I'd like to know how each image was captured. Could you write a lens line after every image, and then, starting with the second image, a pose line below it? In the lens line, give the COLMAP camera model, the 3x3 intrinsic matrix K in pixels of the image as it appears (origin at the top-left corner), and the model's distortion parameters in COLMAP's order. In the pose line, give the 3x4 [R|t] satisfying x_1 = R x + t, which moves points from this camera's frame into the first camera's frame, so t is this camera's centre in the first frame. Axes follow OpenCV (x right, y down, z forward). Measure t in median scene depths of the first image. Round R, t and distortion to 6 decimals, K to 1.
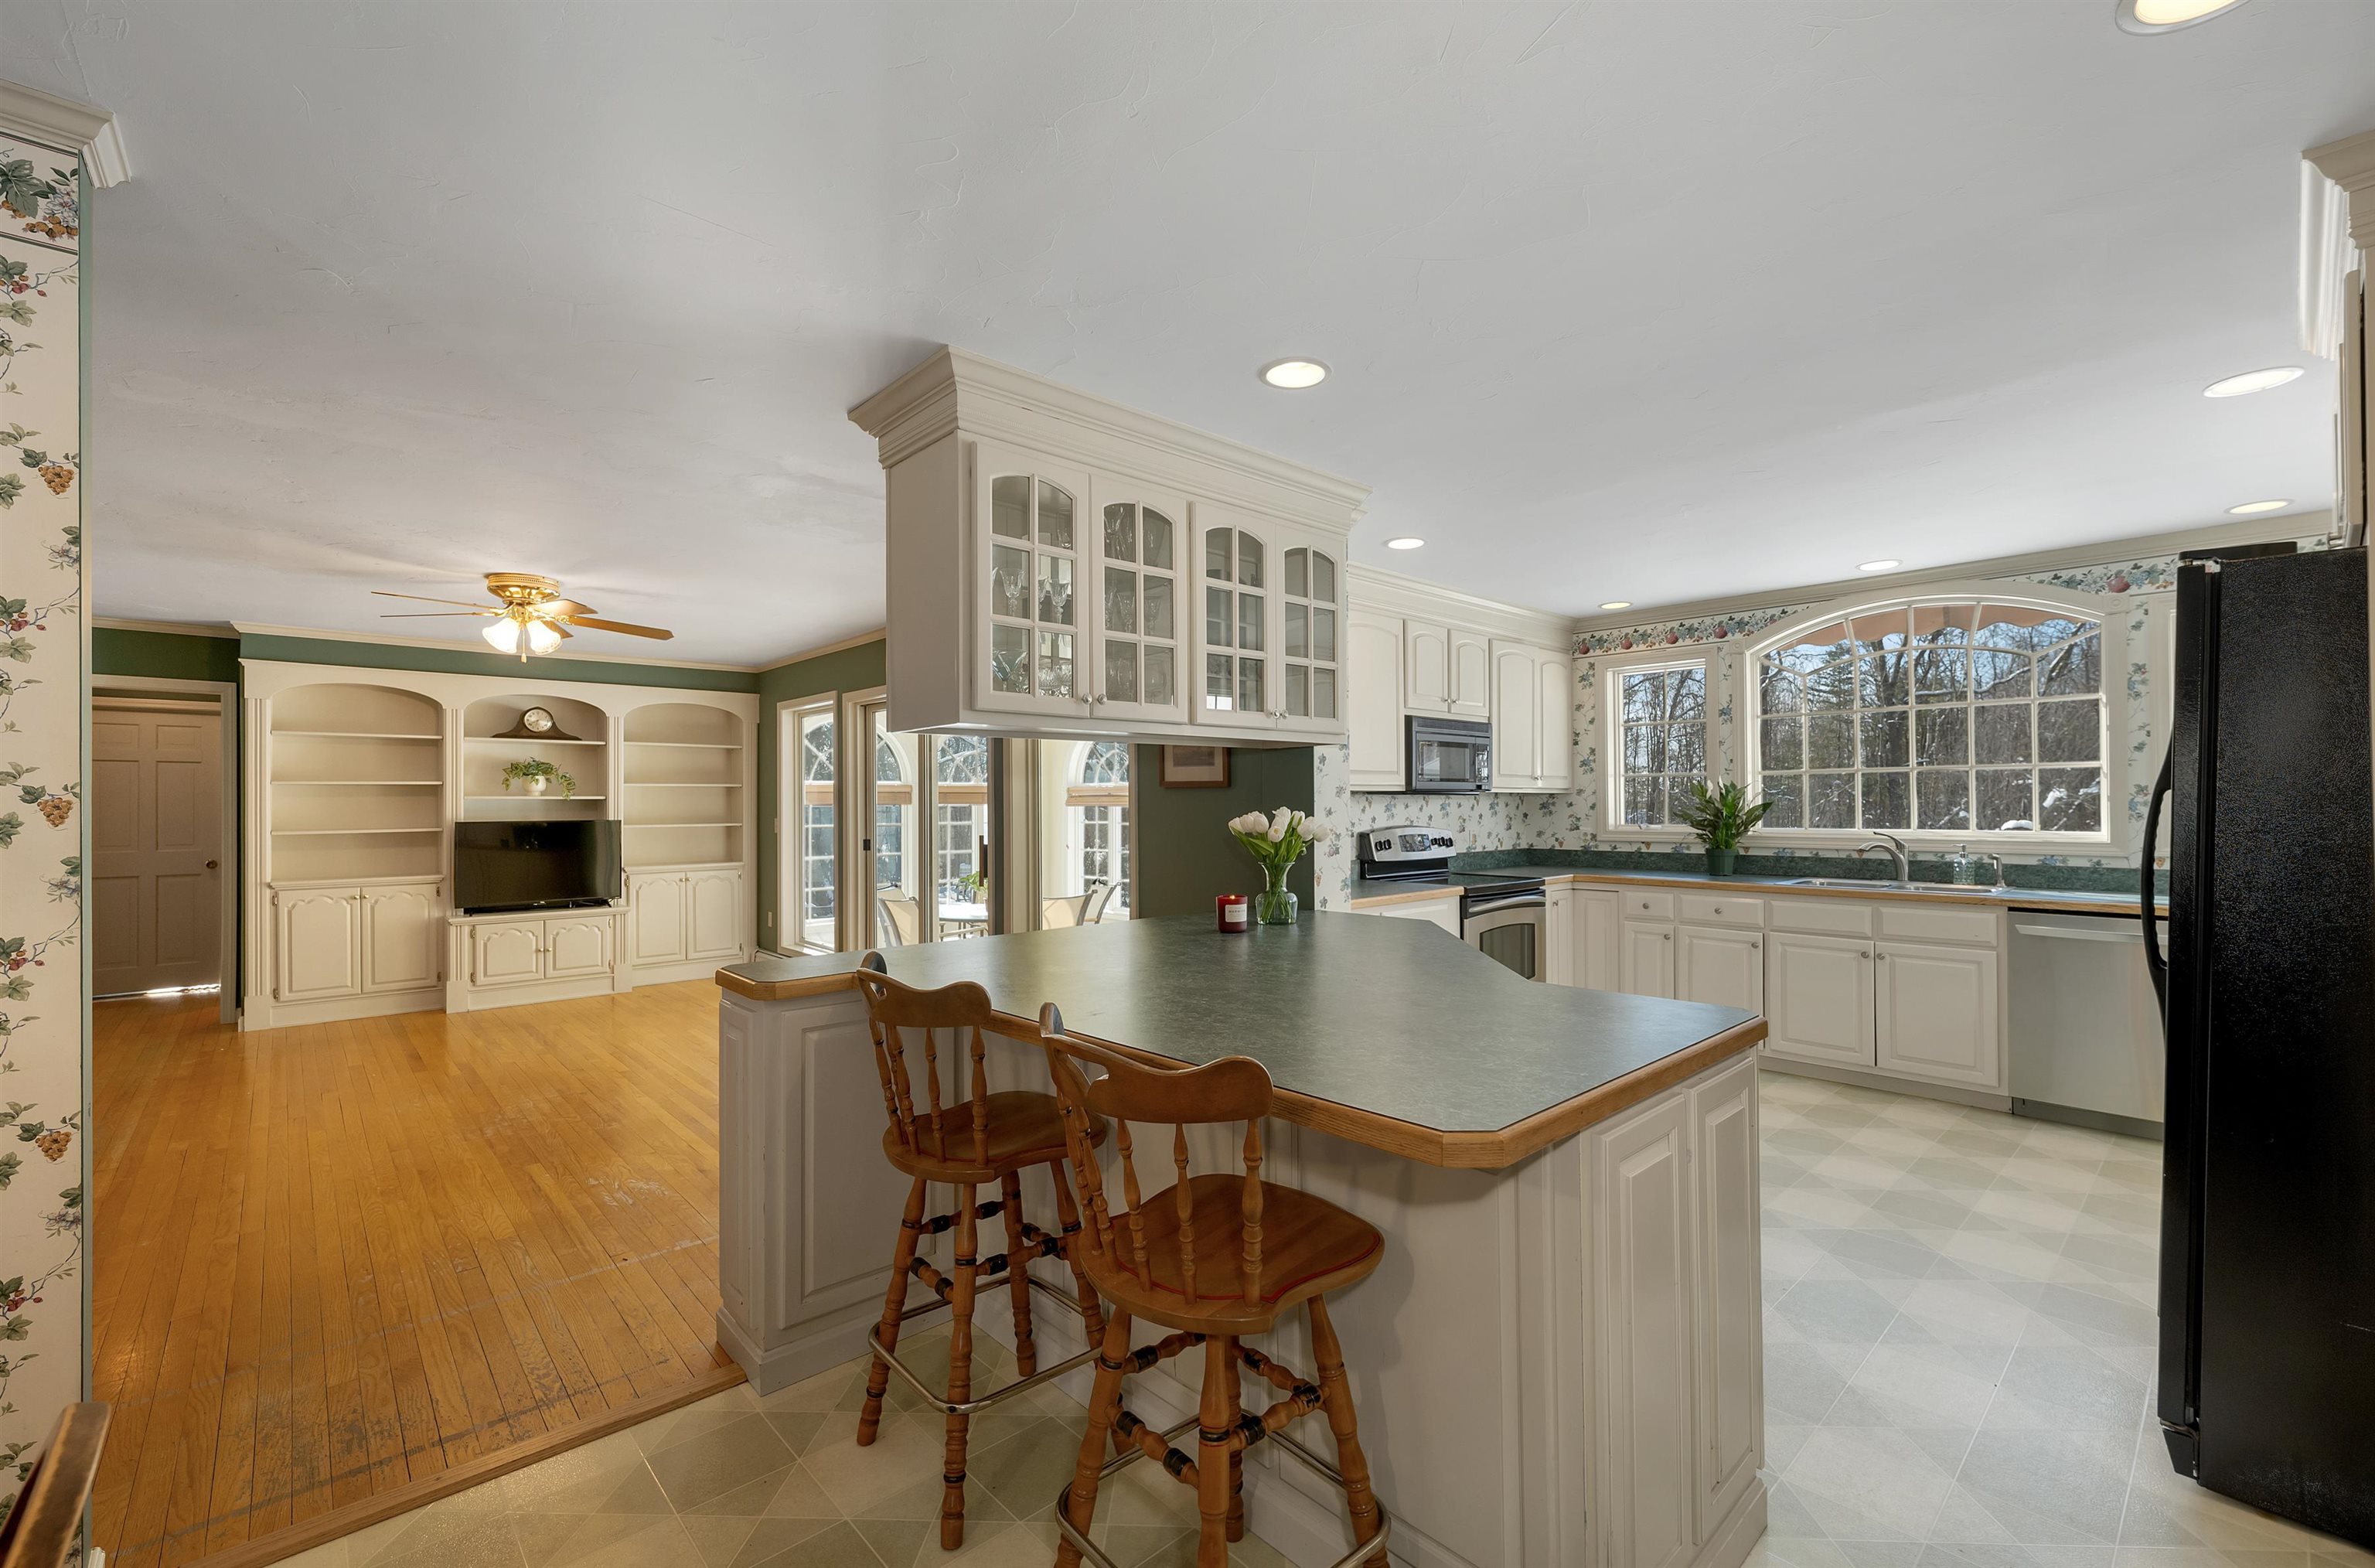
lens RADIAL K [[974.6, 0, 1190.2], [0, 974.6, 796.4], [0, 0, 1]] dist [-0.014152, -0.000148]
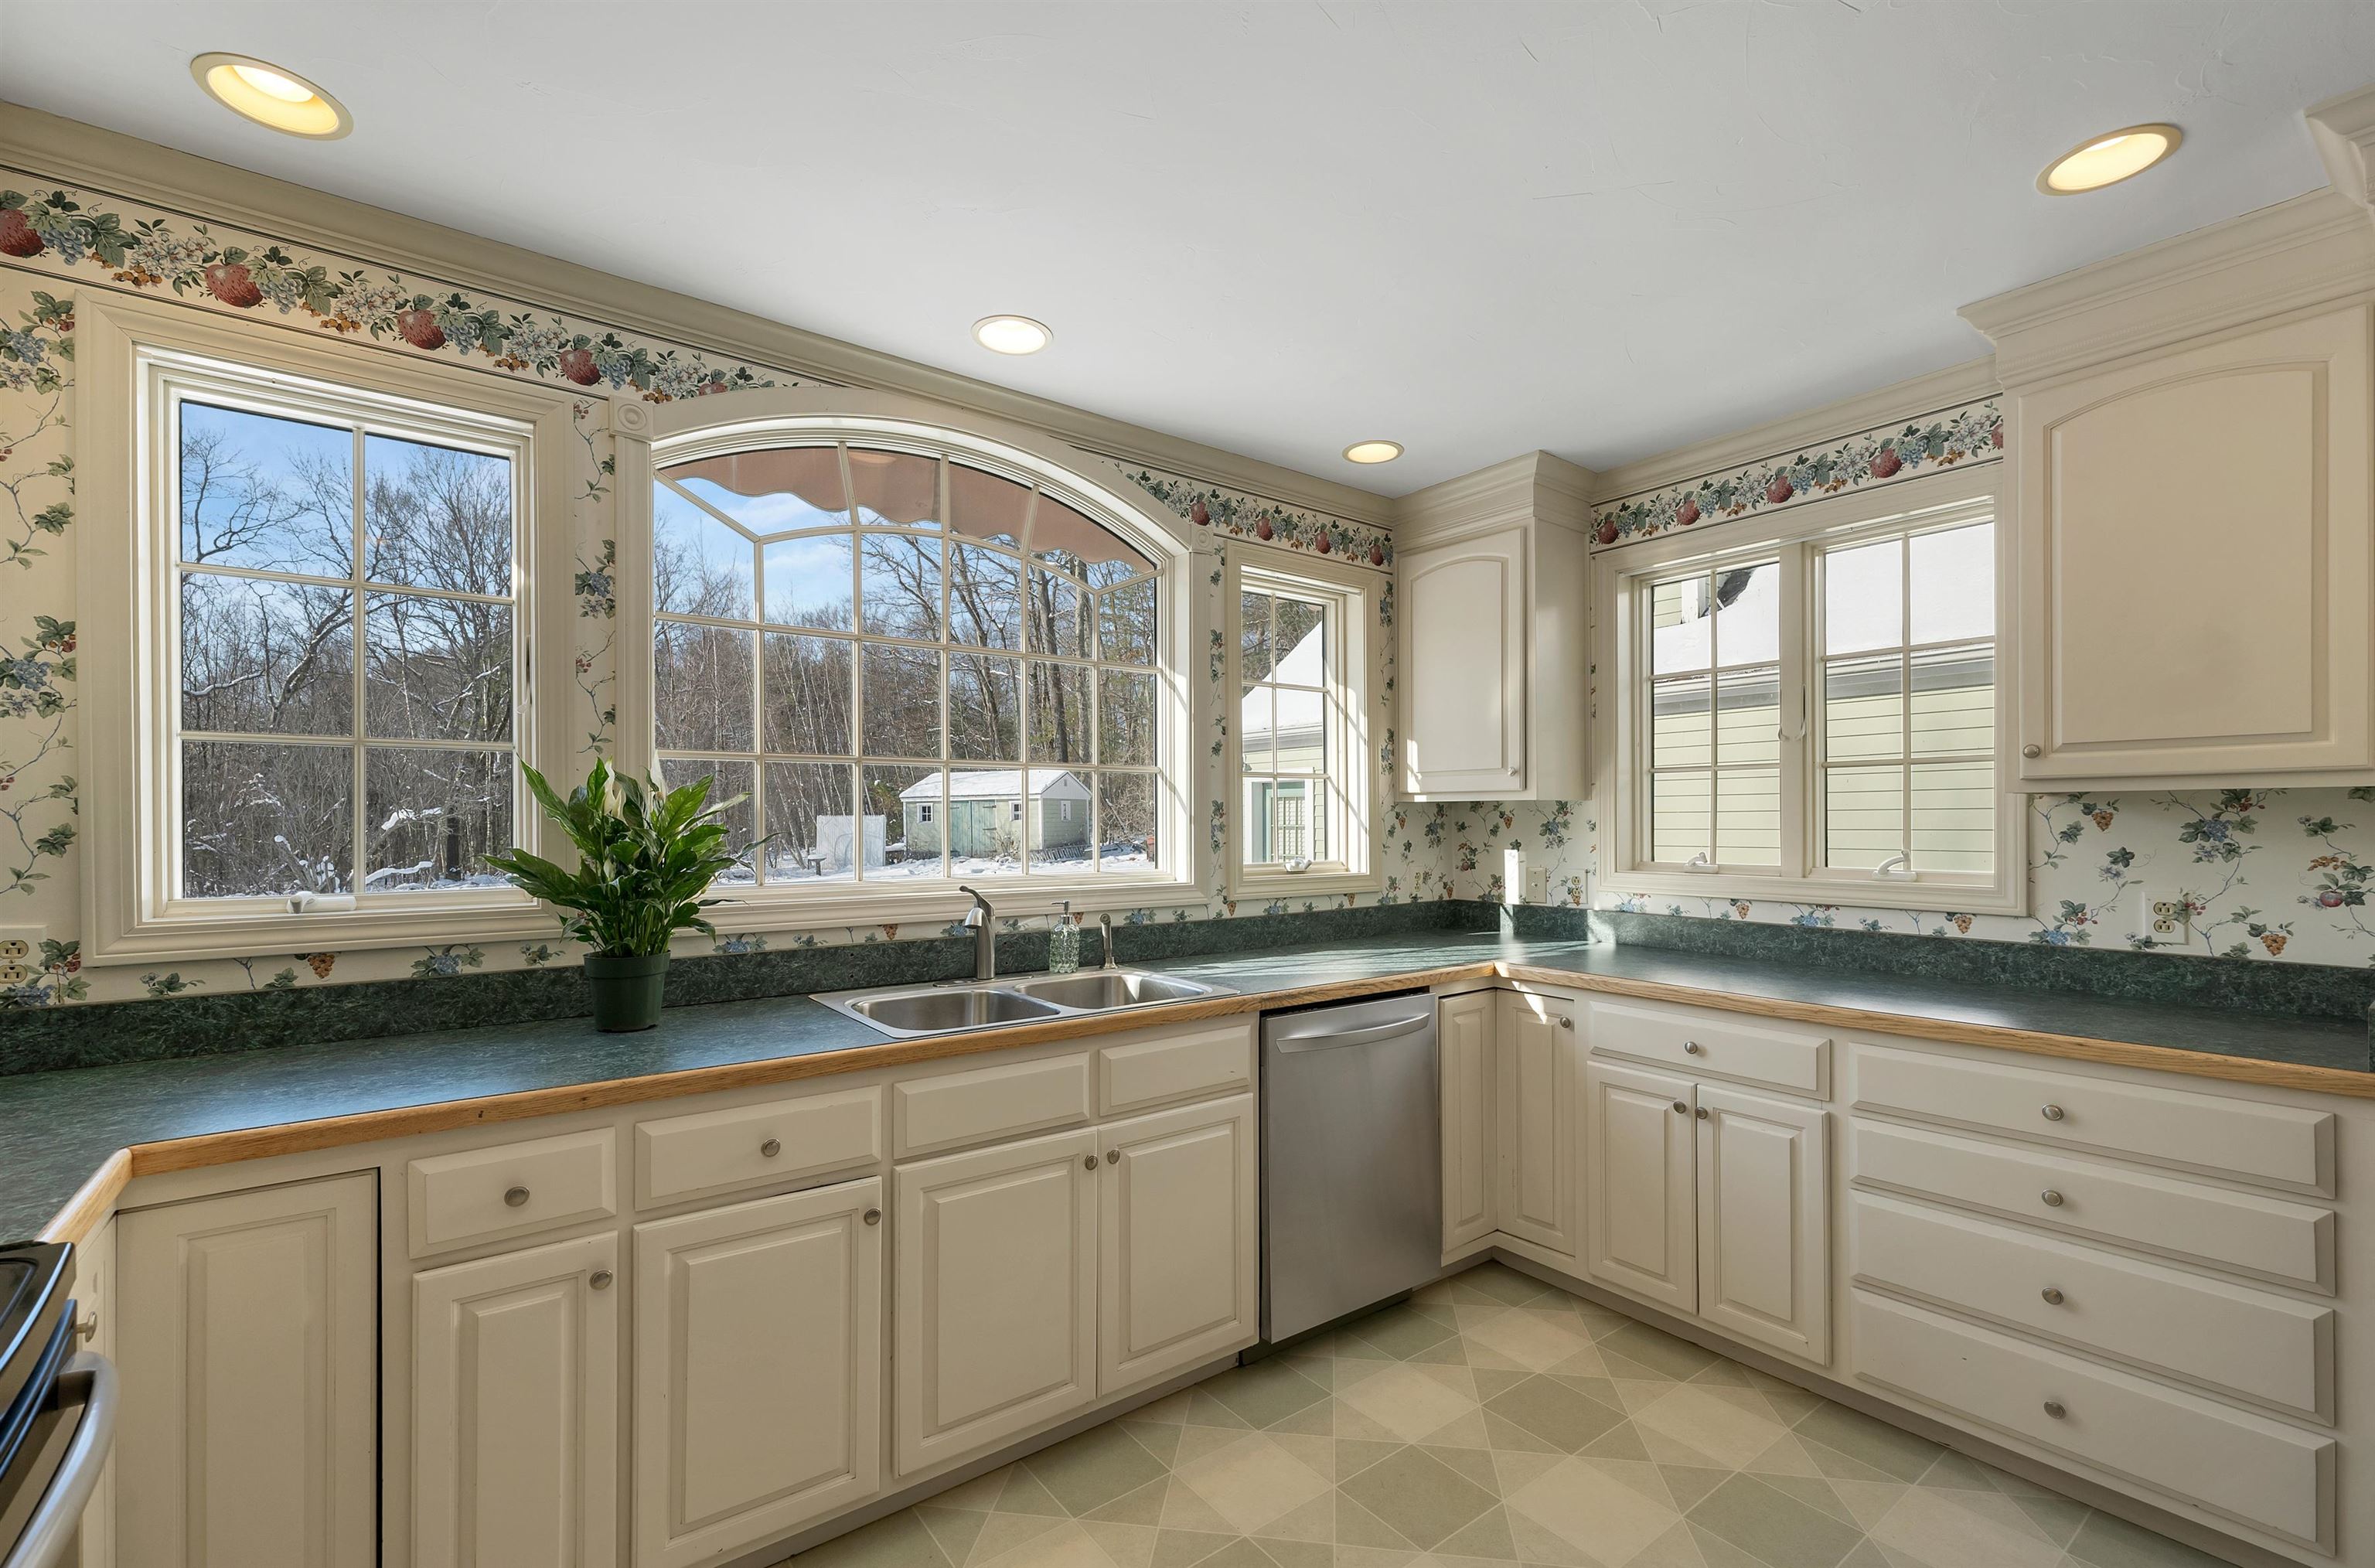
lens RADIAL K [[1010.0, 0, 1188.3], [0, 1010.0, 823.8], [0, 0, 1]] dist [0.002204, 0.000072]
pose [[0.097122, 0.004041, 0.995264, 0.193957], [-0.005054, 0.999981, -0.003567, 0.005902], [-0.995260, -0.004684, 0.097141, 0.763825]]
